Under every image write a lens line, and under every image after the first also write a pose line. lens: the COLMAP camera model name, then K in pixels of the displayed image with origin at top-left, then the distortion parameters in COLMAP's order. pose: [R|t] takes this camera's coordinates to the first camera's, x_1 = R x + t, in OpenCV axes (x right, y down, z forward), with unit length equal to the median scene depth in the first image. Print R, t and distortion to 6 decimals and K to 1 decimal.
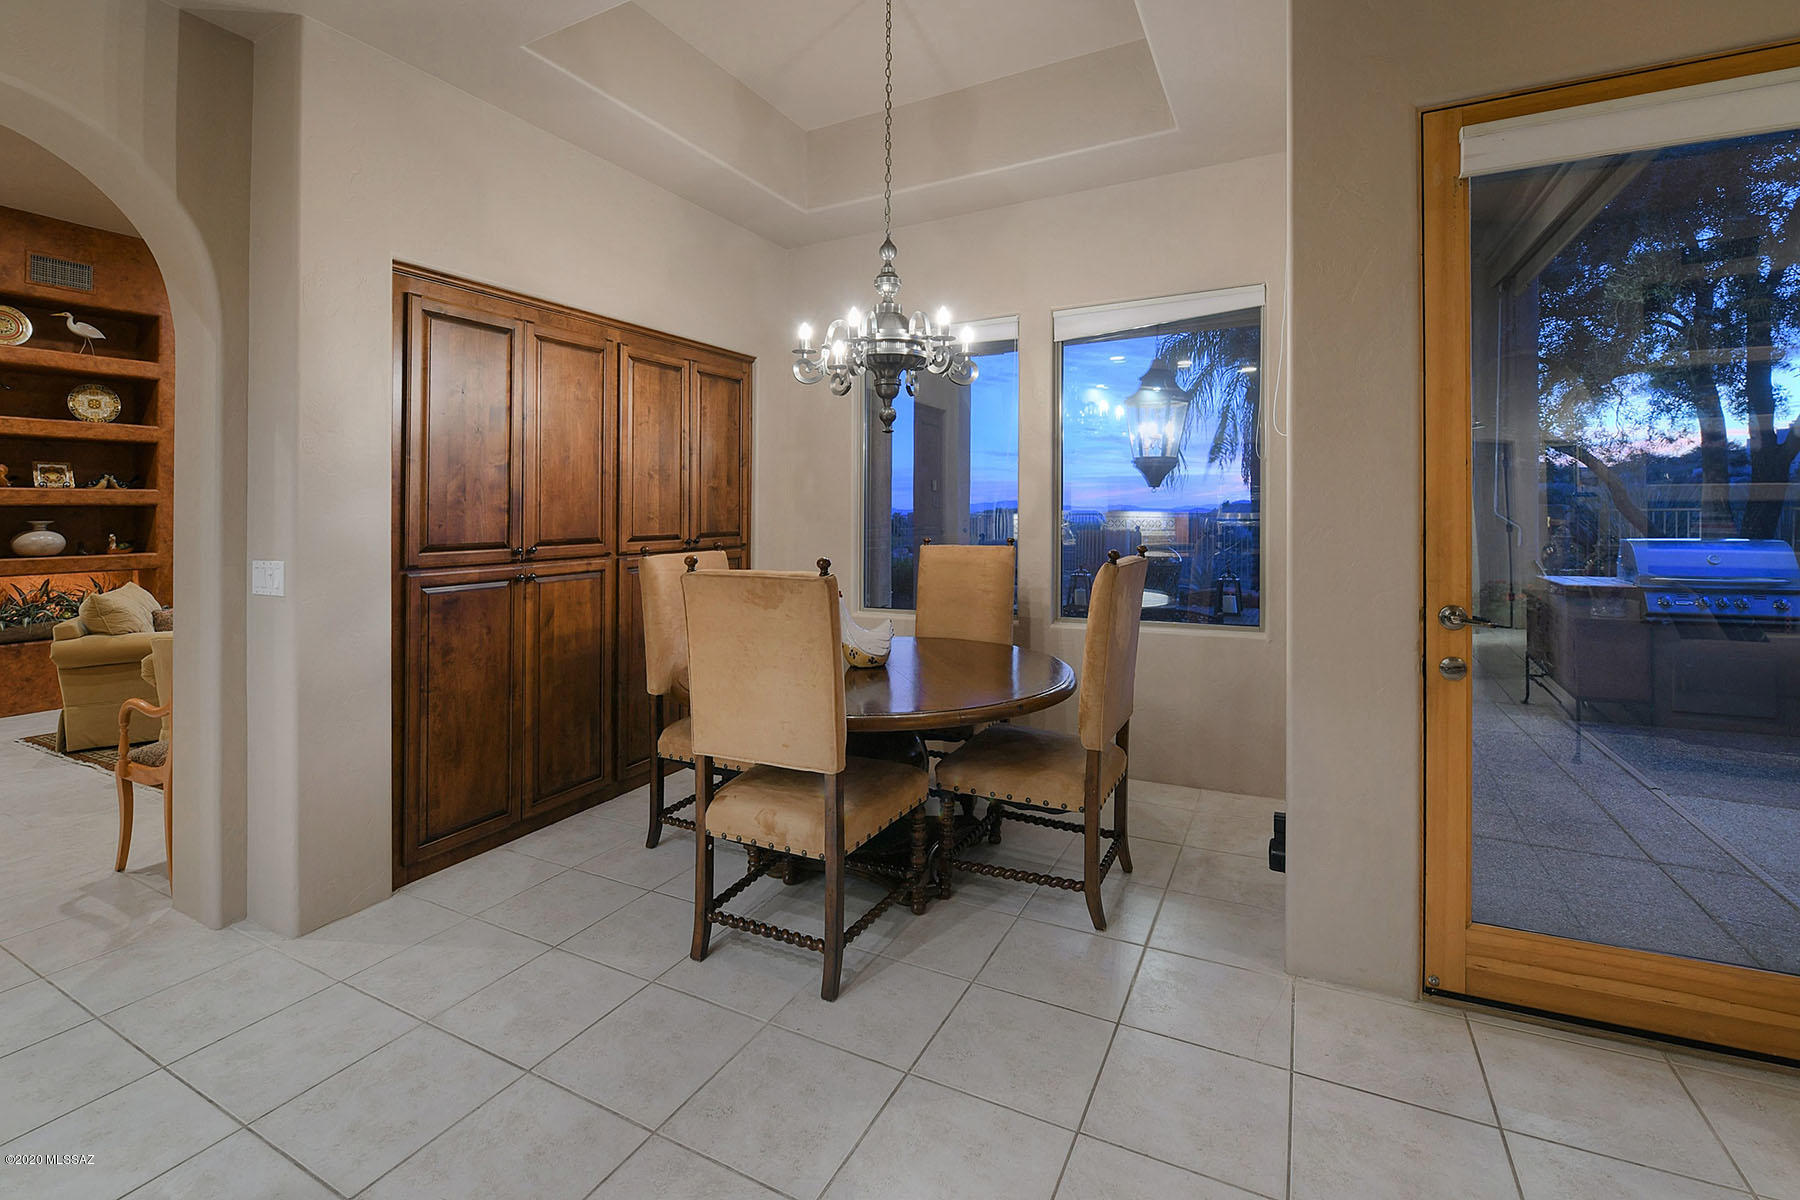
lens RADIAL K [[812.4, 0, 863.2], [0, 812.4, 488.2], [0, 0, 1]] dist [-0.010323, -0.000264]
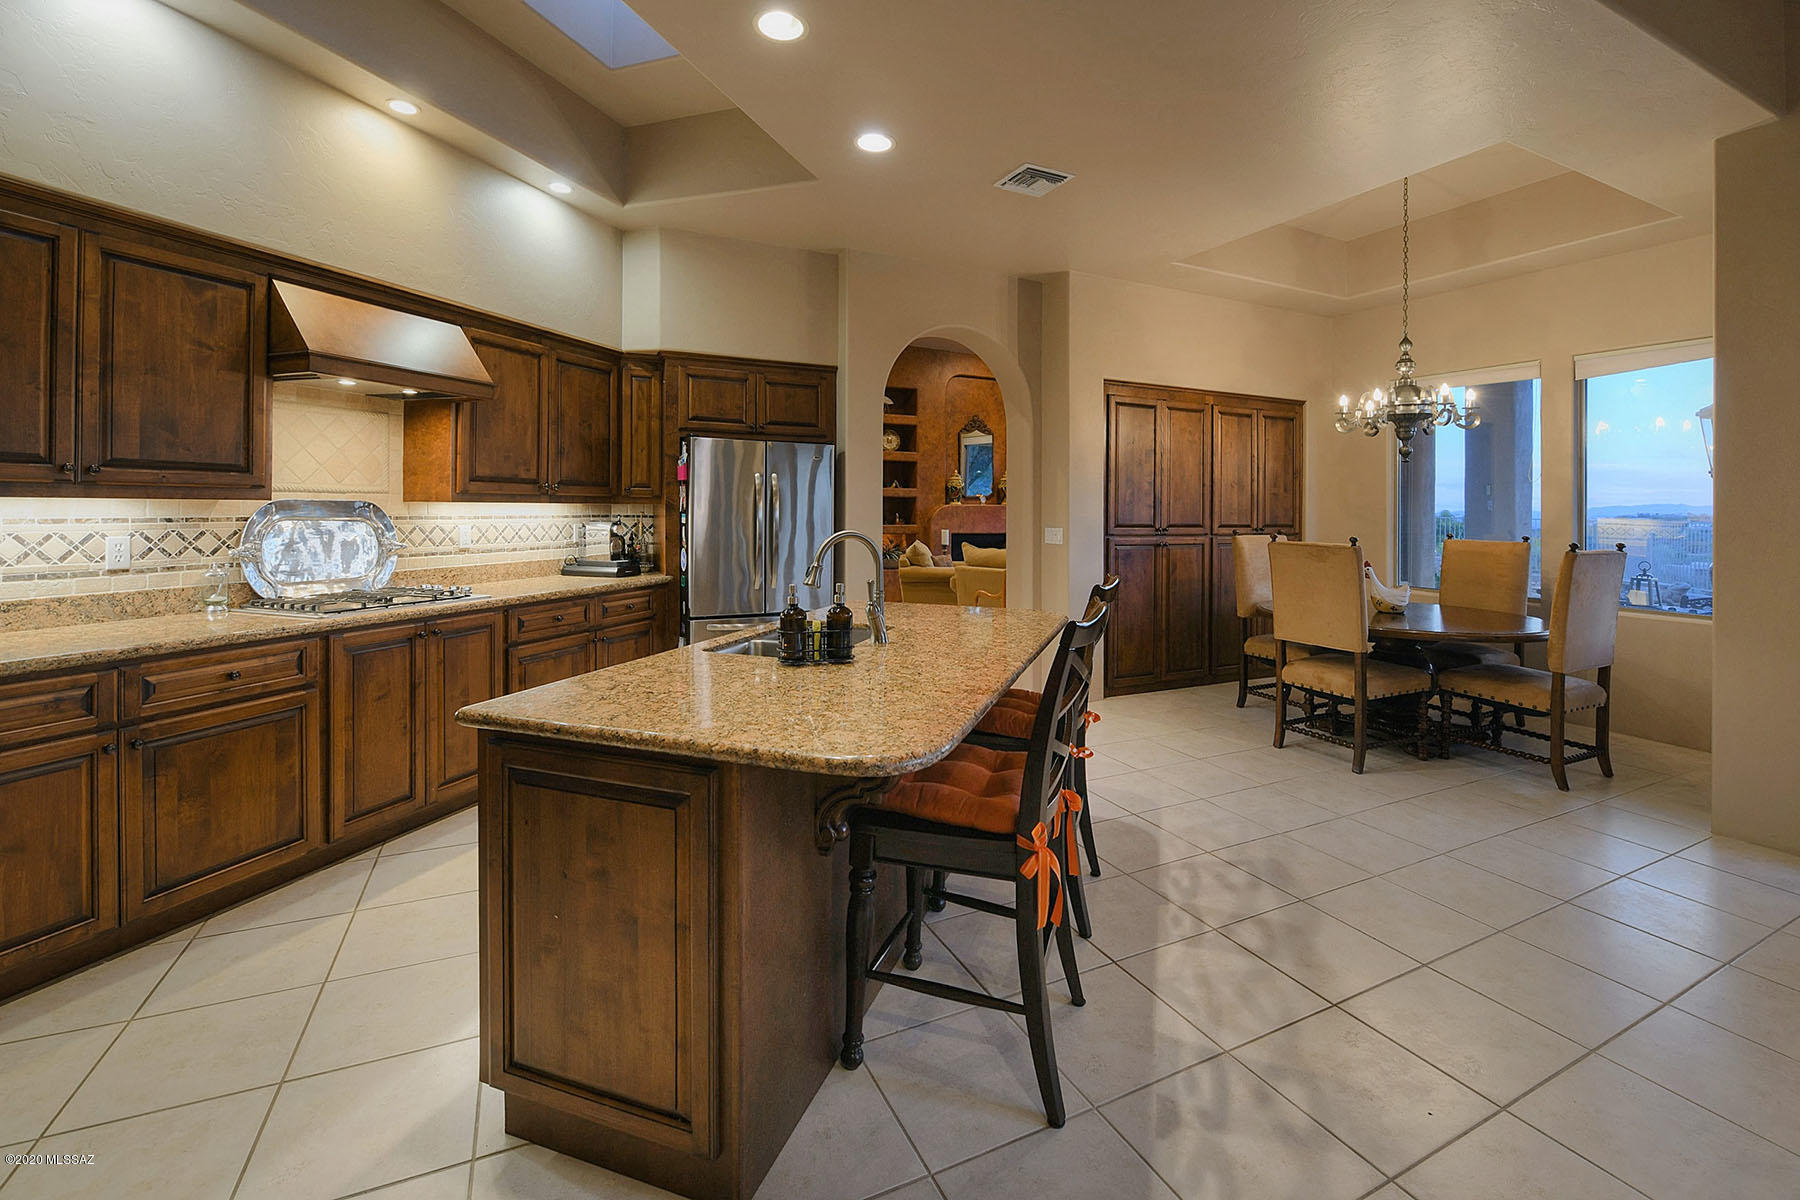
lens RADIAL K [[761.2, 0, 885.5], [0, 761.2, 473.6], [0, 0, 1]] dist [-0.017922, -0.002604]
pose [[0.811639, -0.001849, -0.584157, 0.058523], [-0.005051, 0.999935, -0.010182, -0.024046], [0.584138, 0.011214, 0.811577, -0.668406]]
